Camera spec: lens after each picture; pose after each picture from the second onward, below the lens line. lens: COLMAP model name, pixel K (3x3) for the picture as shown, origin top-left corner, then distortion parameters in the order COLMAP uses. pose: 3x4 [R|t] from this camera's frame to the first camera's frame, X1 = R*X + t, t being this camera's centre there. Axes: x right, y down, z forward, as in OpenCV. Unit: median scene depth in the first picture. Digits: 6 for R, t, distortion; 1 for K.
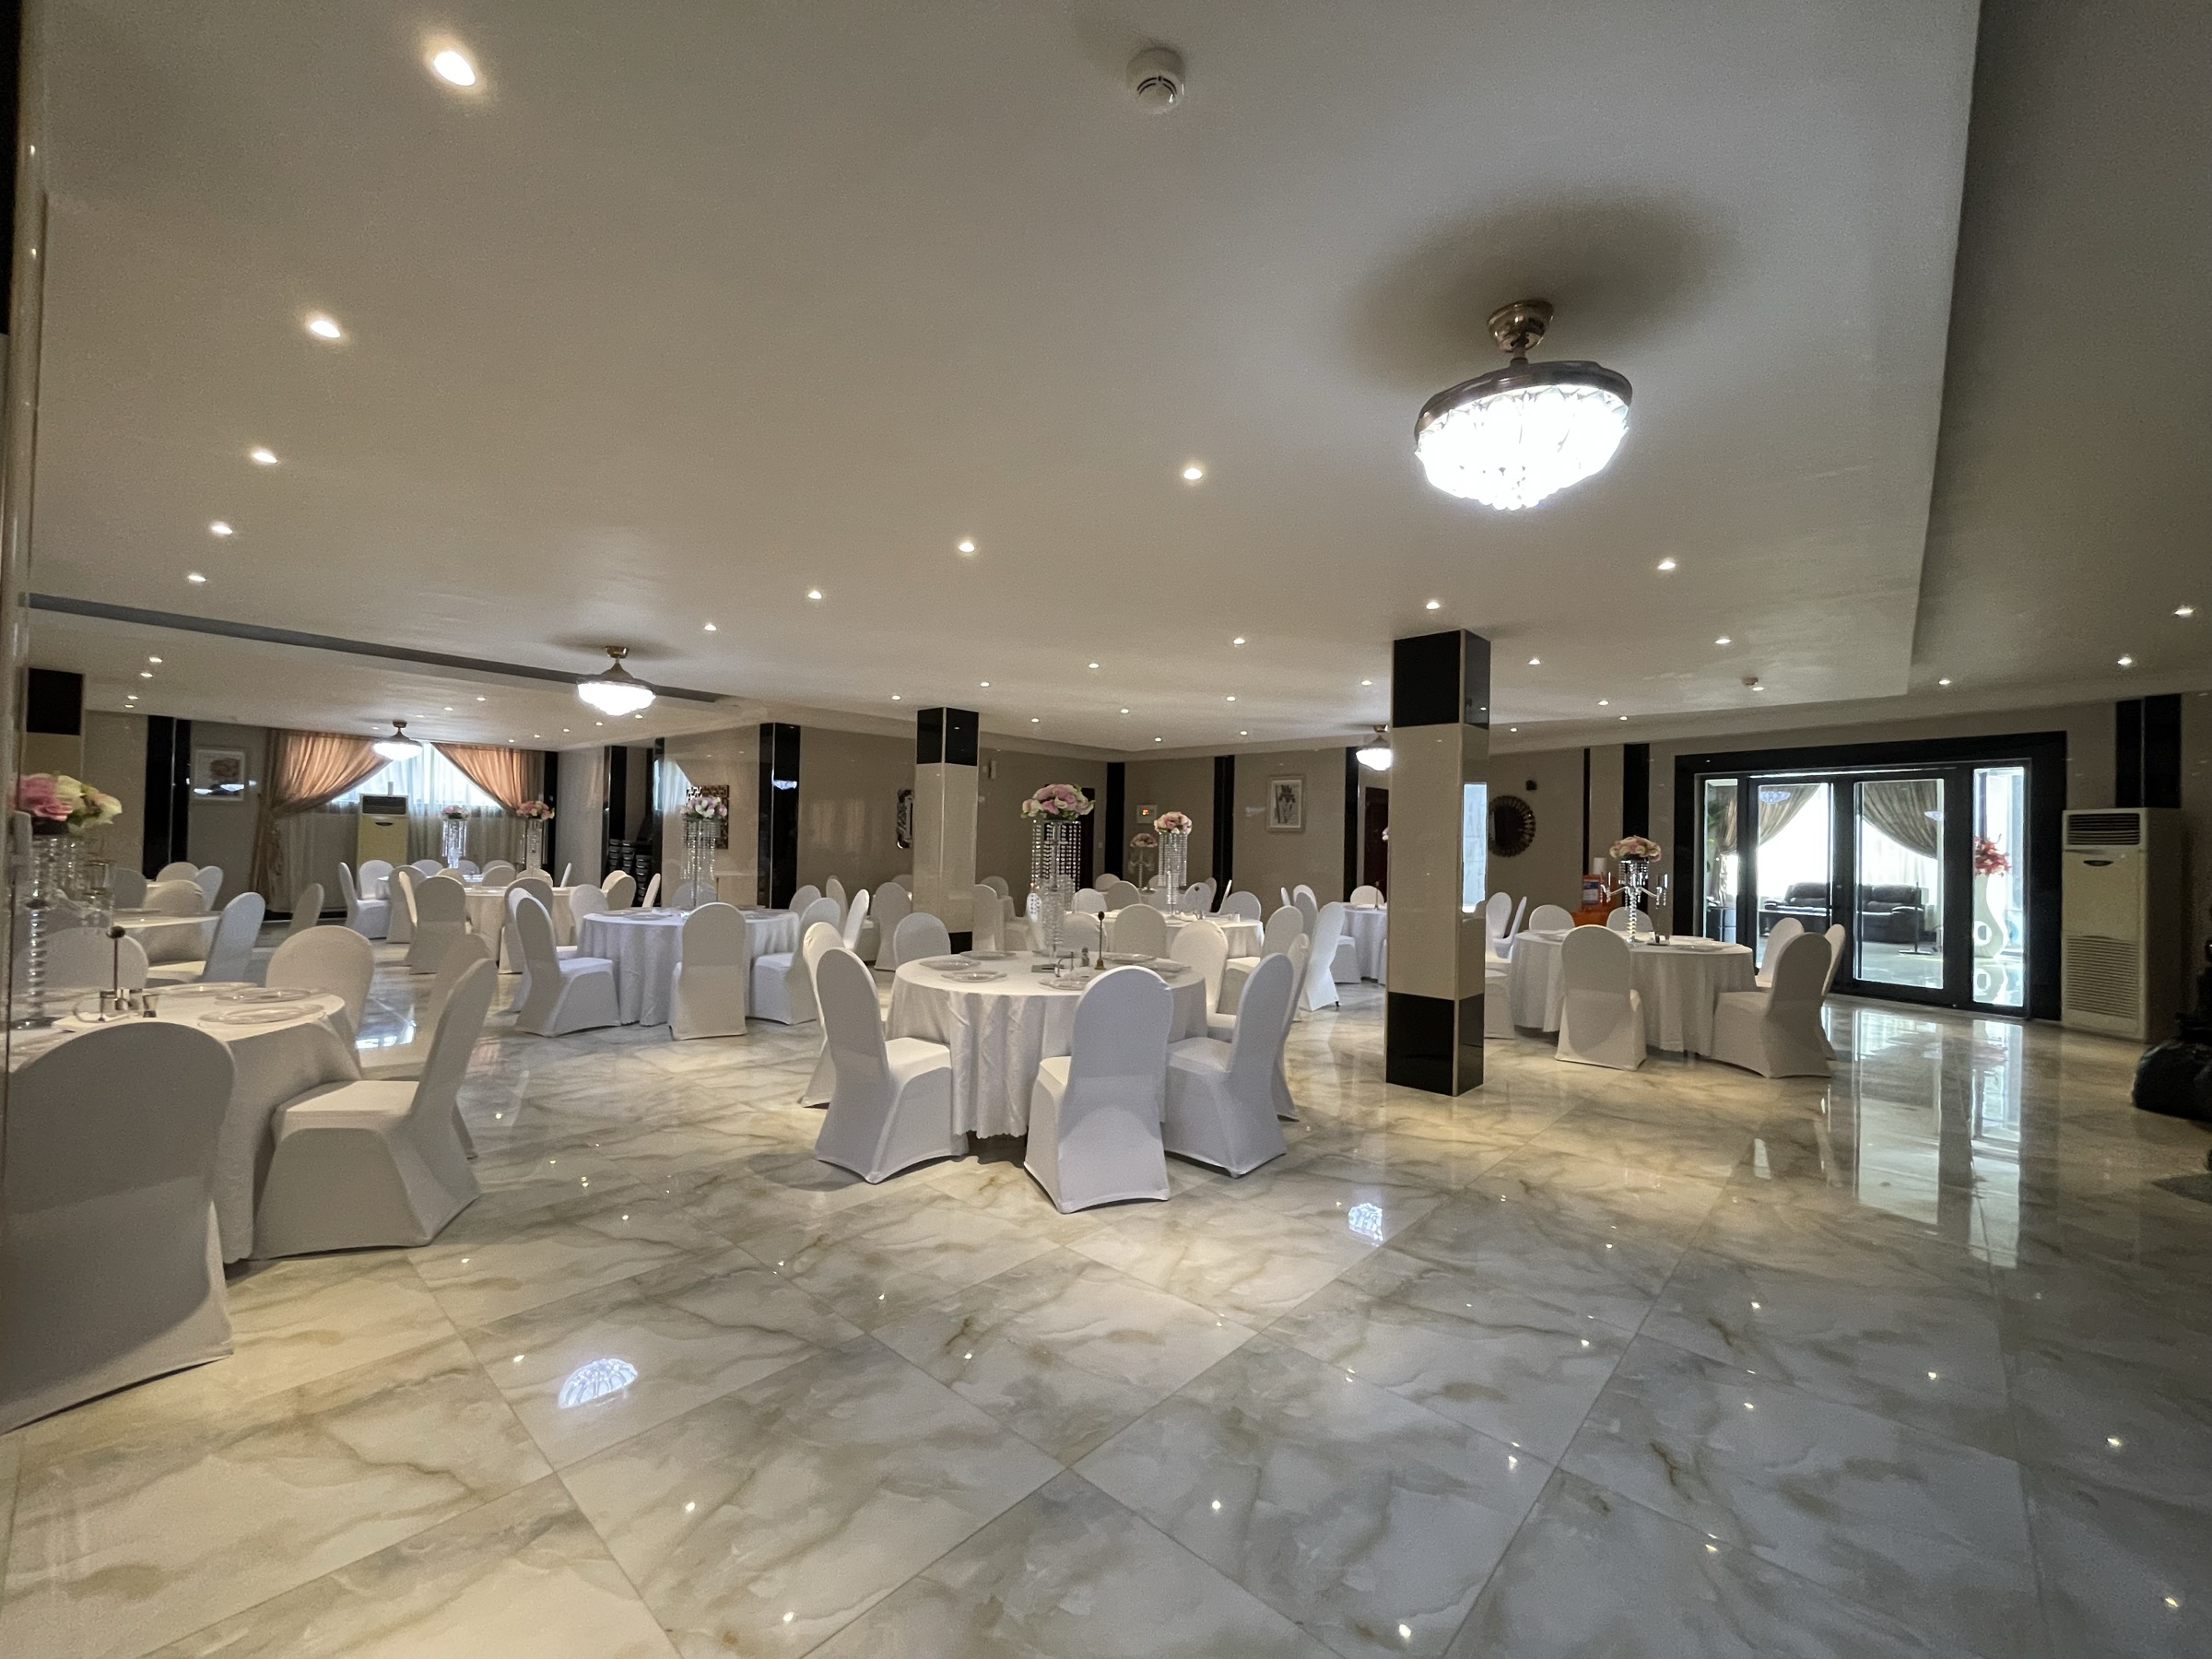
lens RADIAL K [[891.5, 0, 1106.0], [0, 891.5, 829.5], [0, 0, 1]] dist [-0.000259, 0.000050]
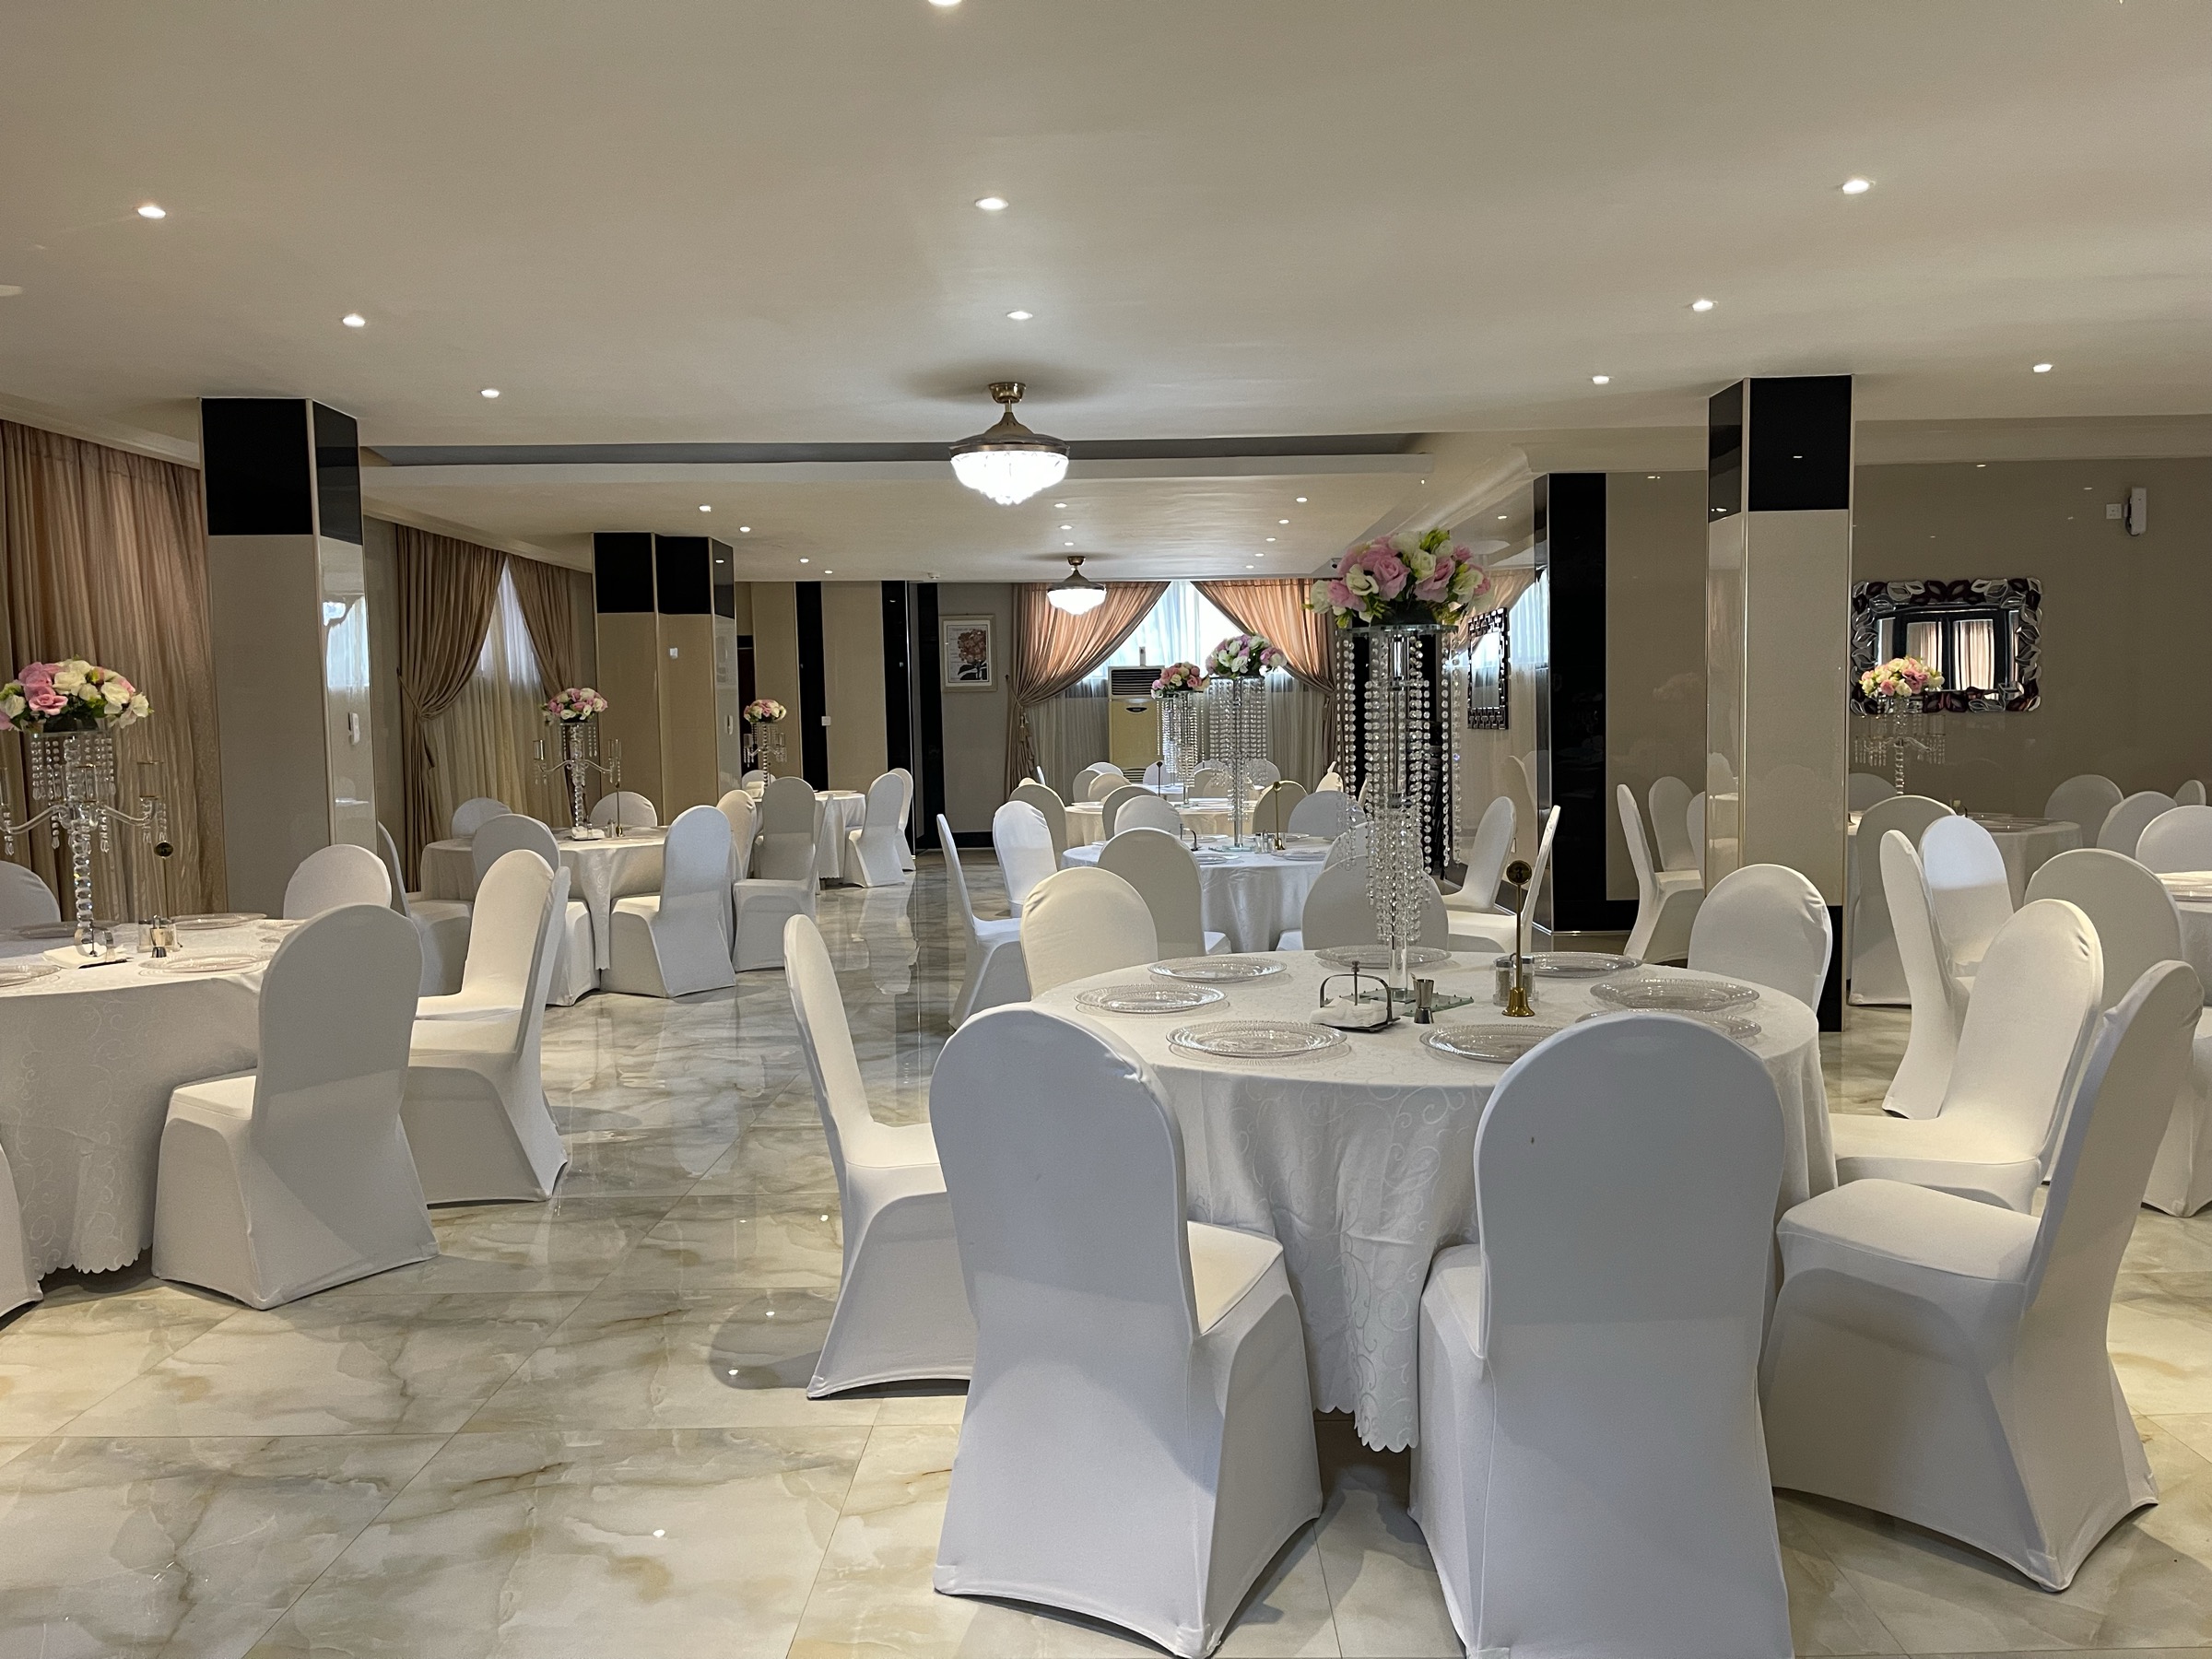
lens RADIAL K [[1665.0, 0, 1106.0], [0, 1665.0, 829.5], [0, 0, 1]] dist [0.070516, -0.104901]
pose [[0.666205, 0.012570, -0.745663, 0.310053], [0.047443, 0.997118, 0.059196, 0.022443], [0.744258, -0.074813, 0.663688, 0.309239]]
